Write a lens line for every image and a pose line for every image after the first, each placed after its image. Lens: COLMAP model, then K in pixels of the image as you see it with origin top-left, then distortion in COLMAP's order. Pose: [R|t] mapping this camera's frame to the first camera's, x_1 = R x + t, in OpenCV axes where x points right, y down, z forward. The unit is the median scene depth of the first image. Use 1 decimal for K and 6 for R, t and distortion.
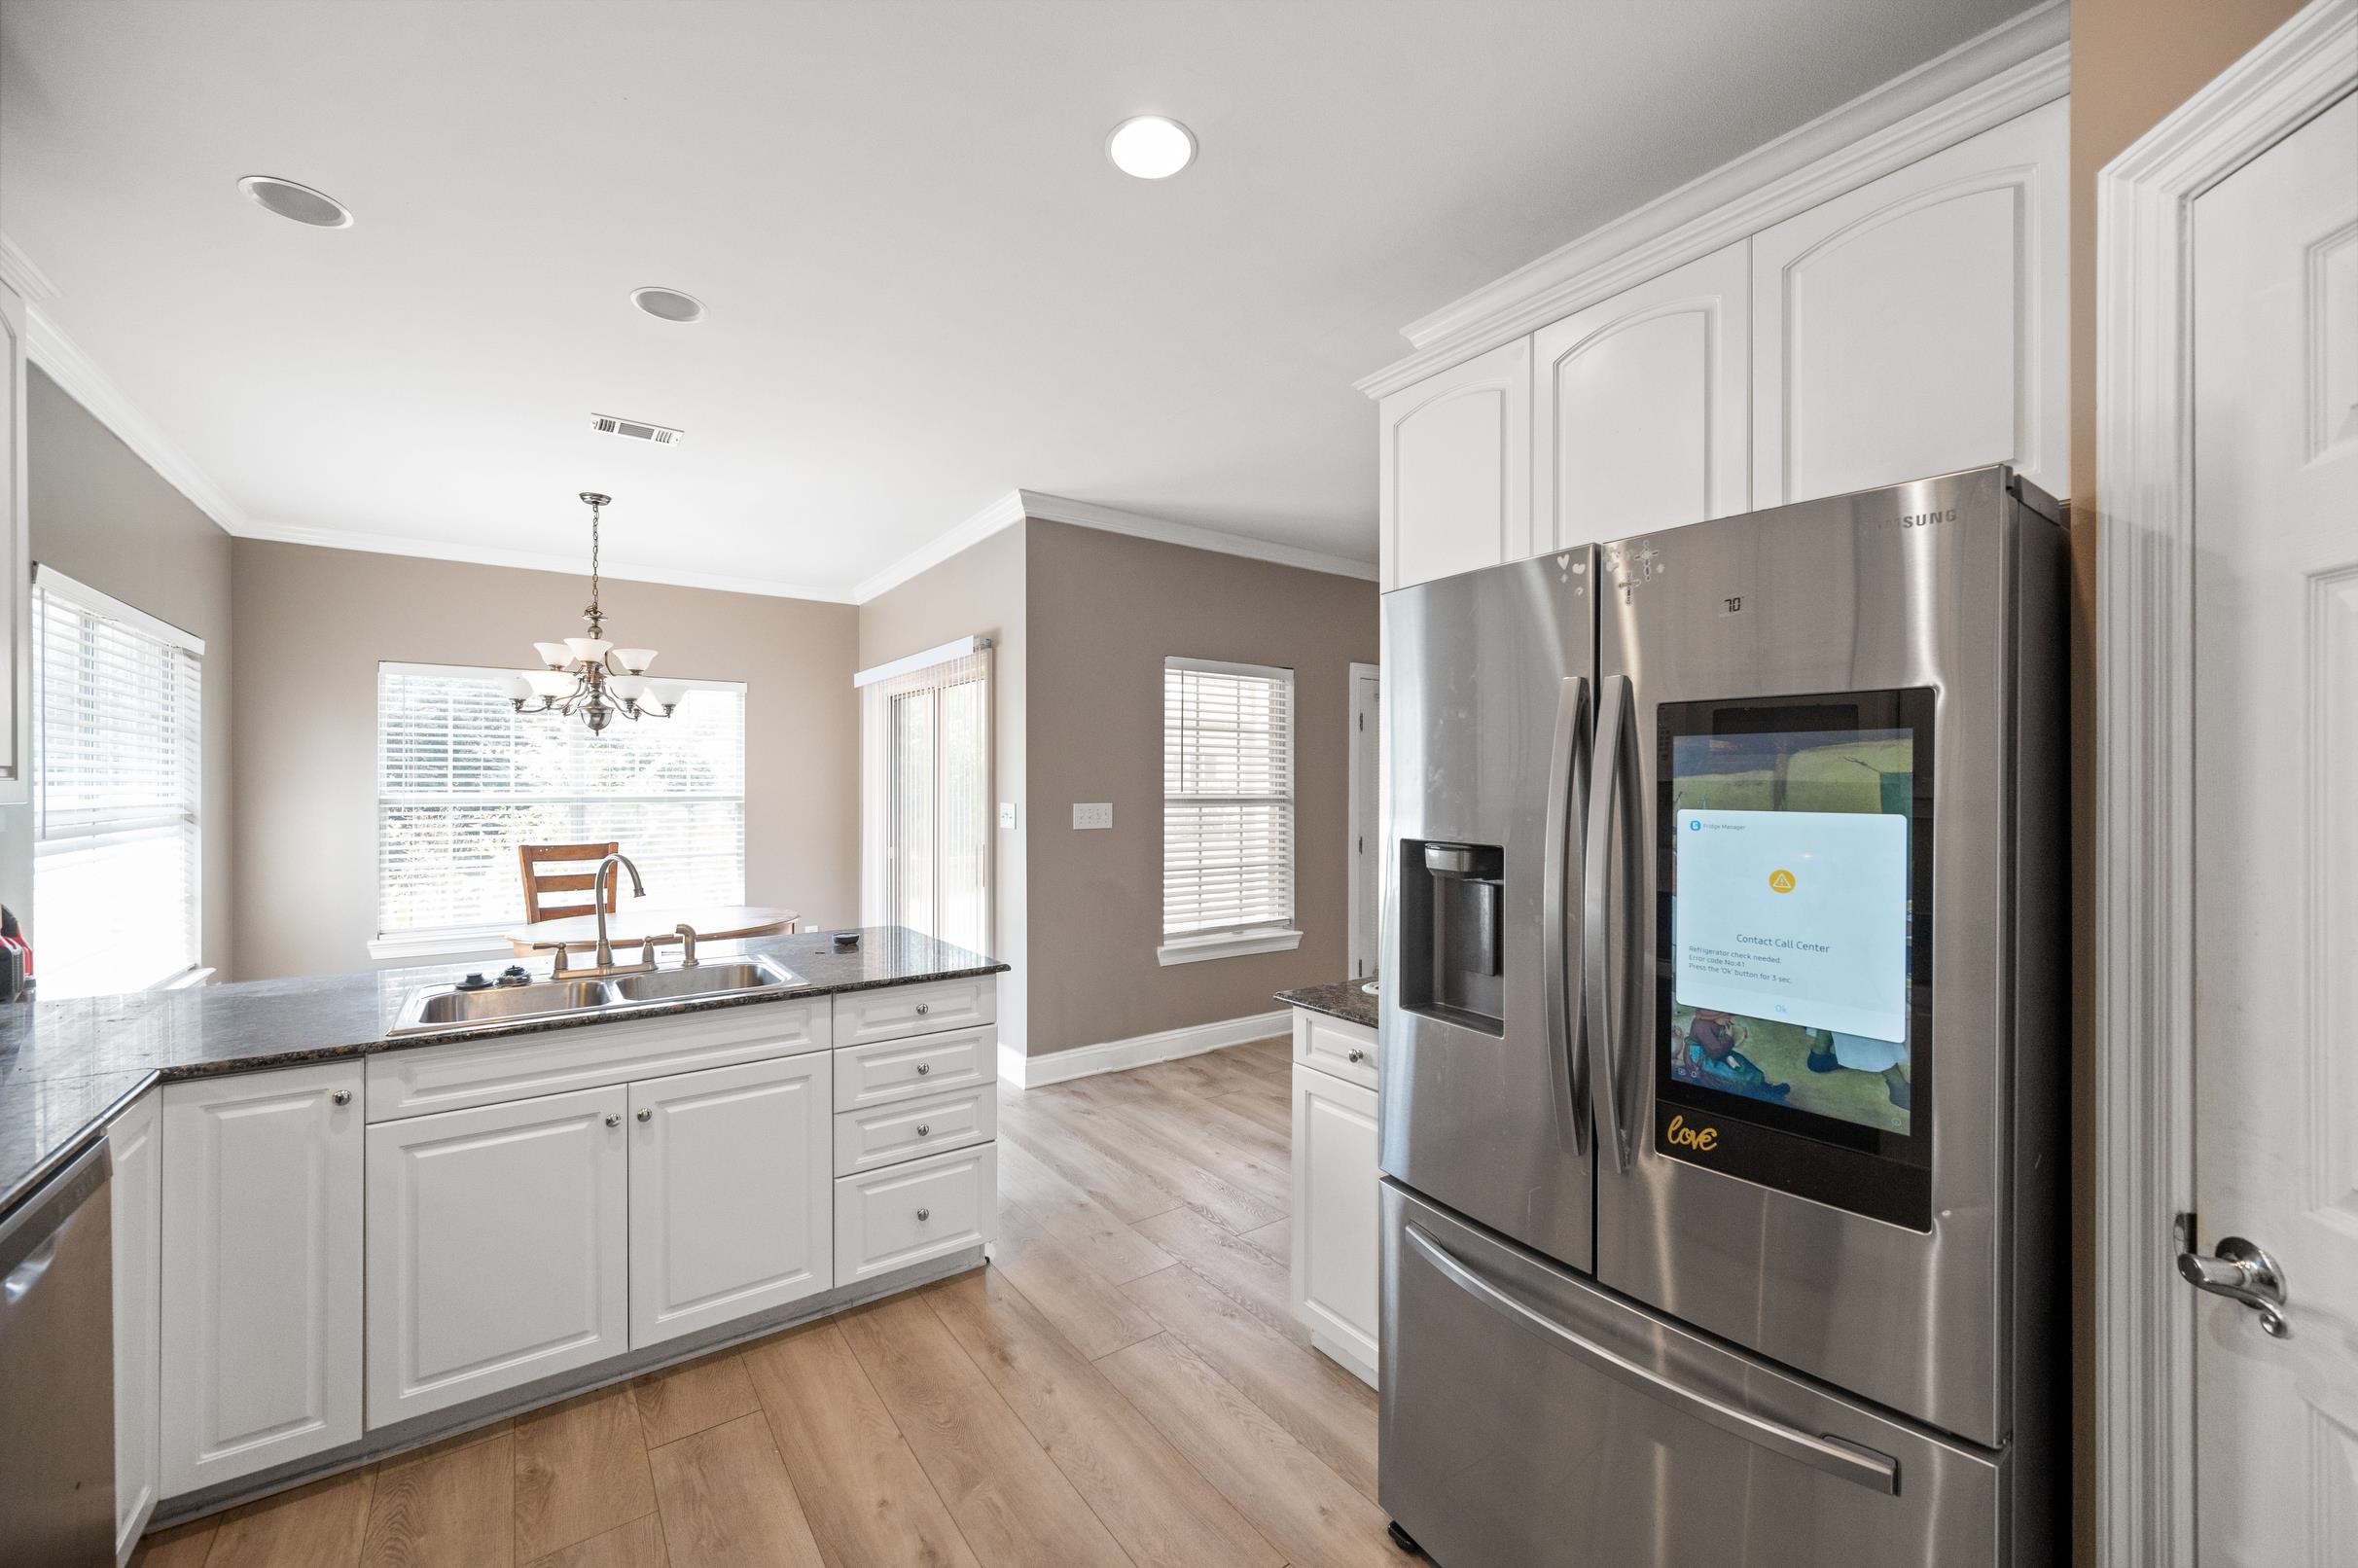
lens RADIAL K [[934.6, 0, 1187.0], [0, 934.6, 786.6], [0, 0, 1]] dist [0.001621, -0.000329]
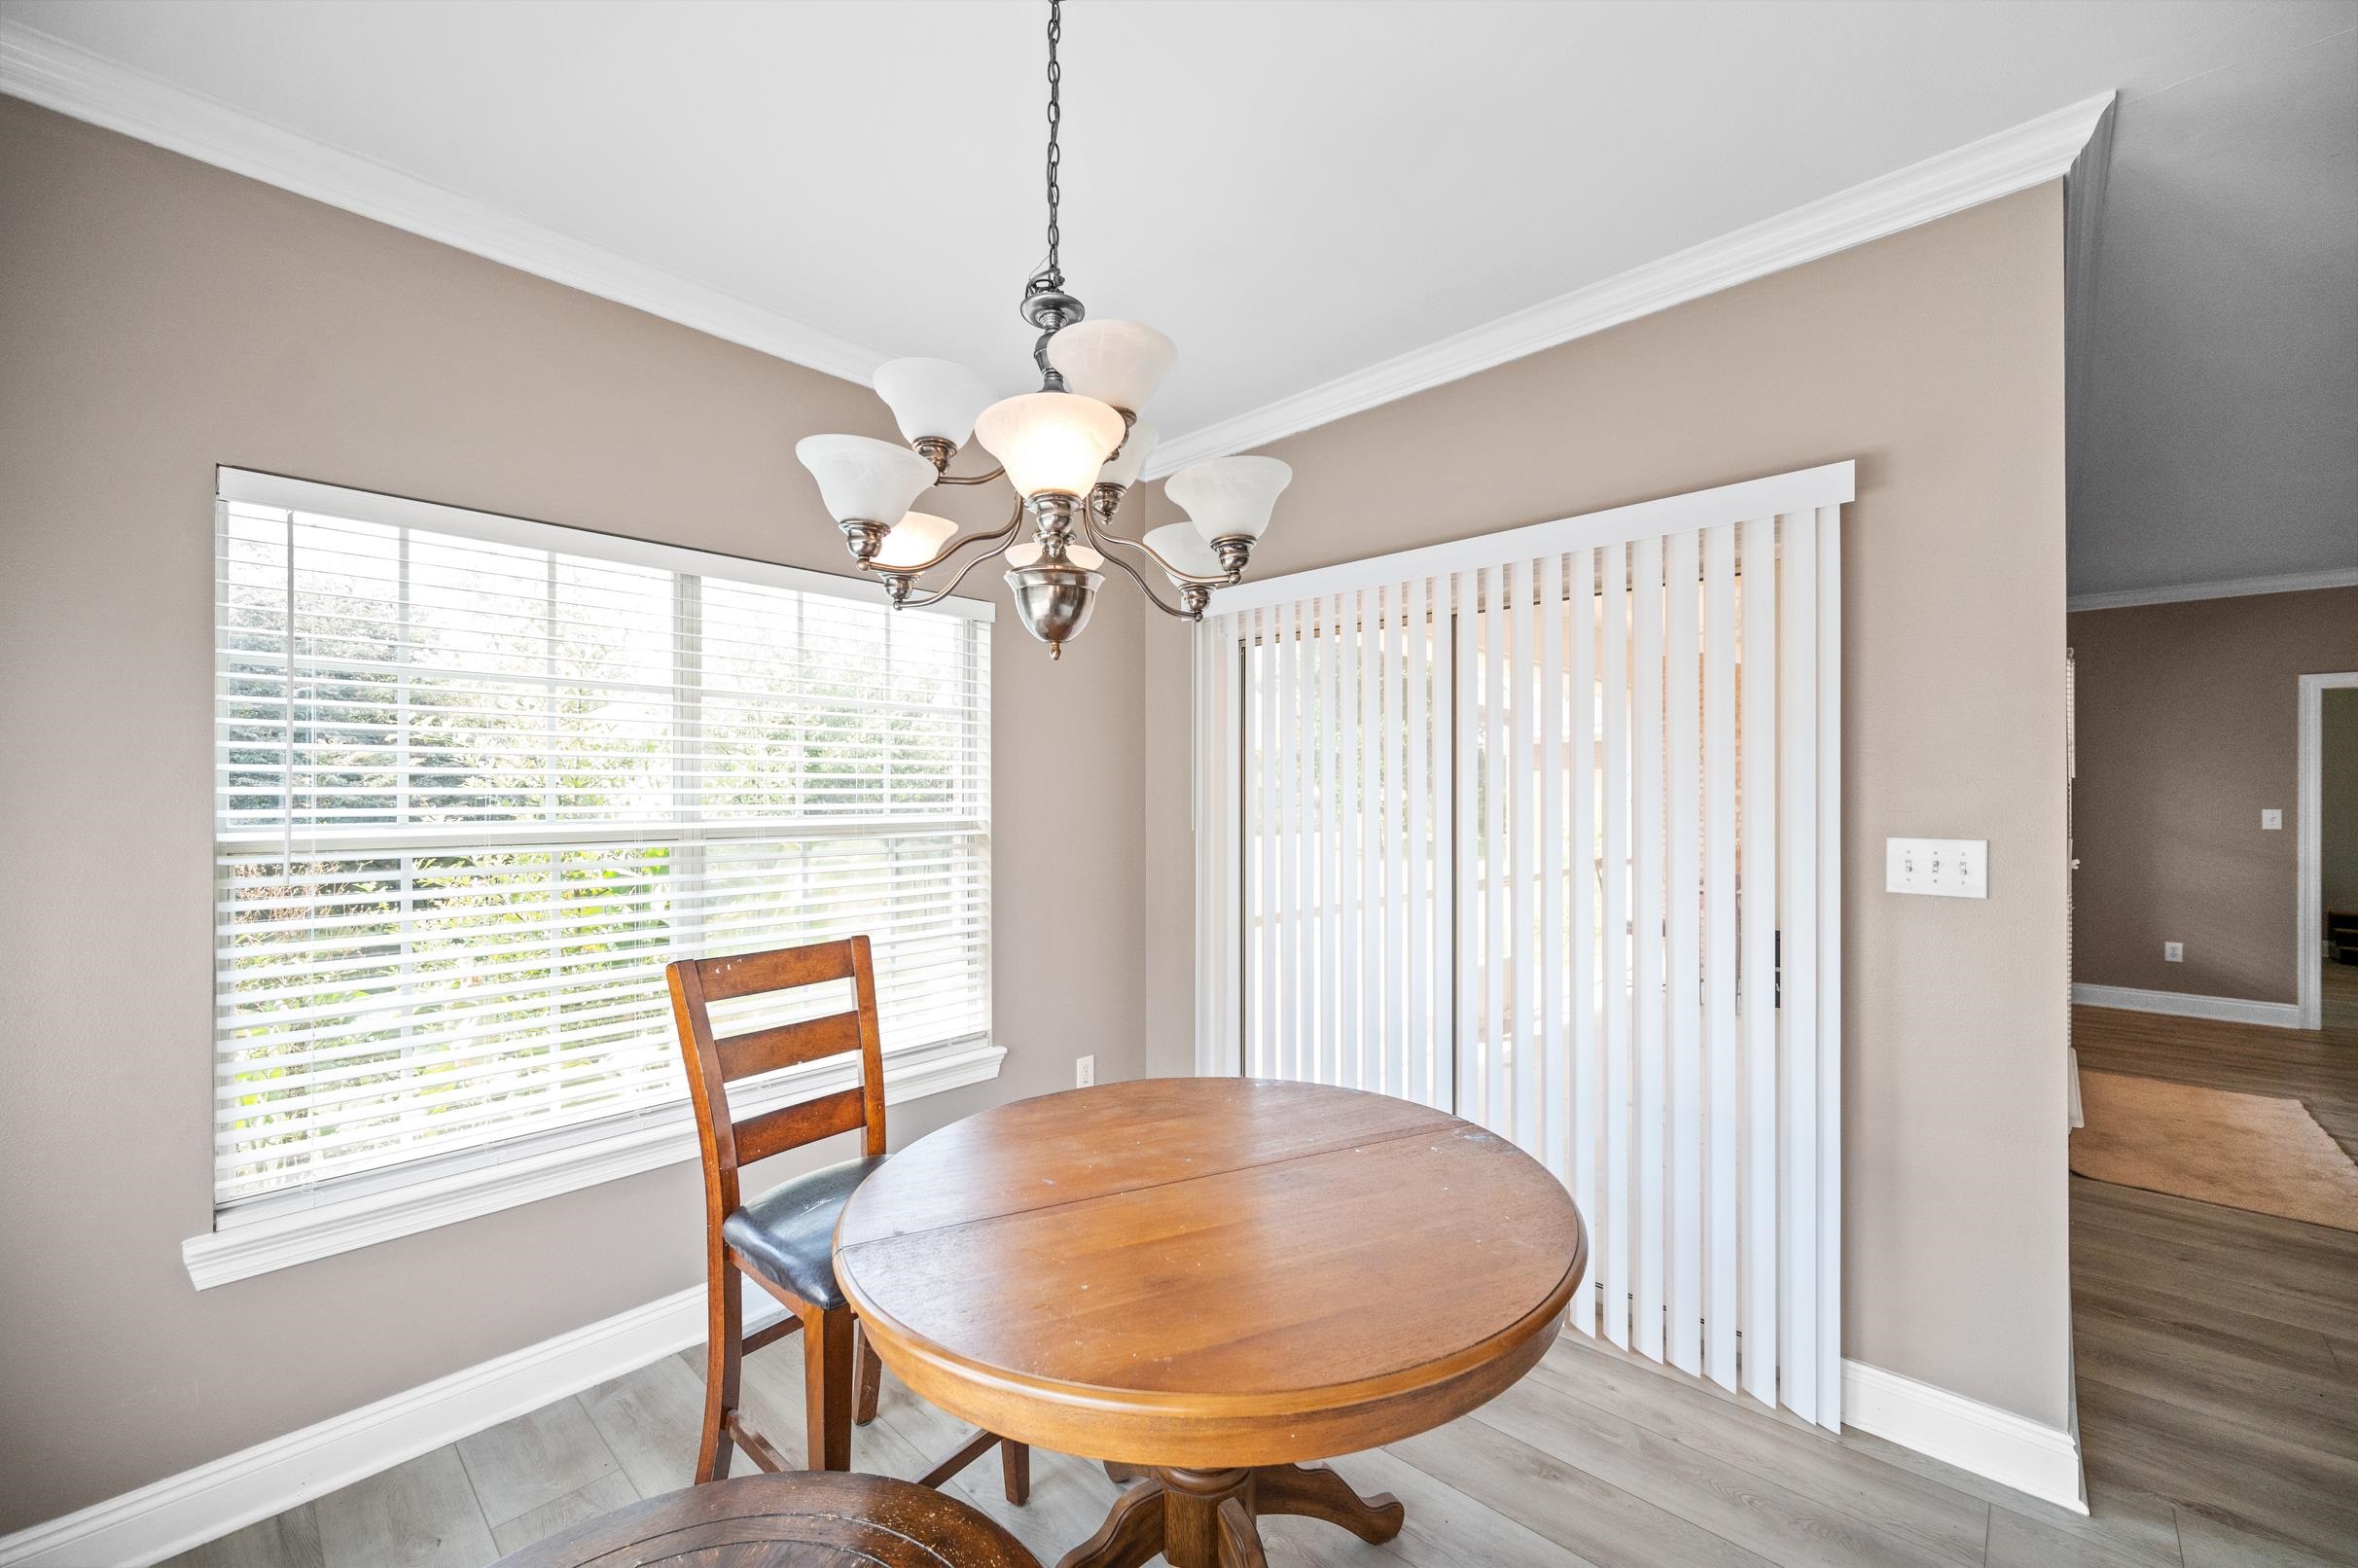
lens RADIAL K [[934.6, 0, 1180.2], [0, 934.6, 793.8], [0, 0, 1]] dist [0.001621, -0.000329]
pose [[0.981137, -0.006148, 0.193213, -1.056708], [0.007078, 0.999966, -0.004126, -0.004157], [-0.193182, 0.005416, 0.981148, 1.059360]]
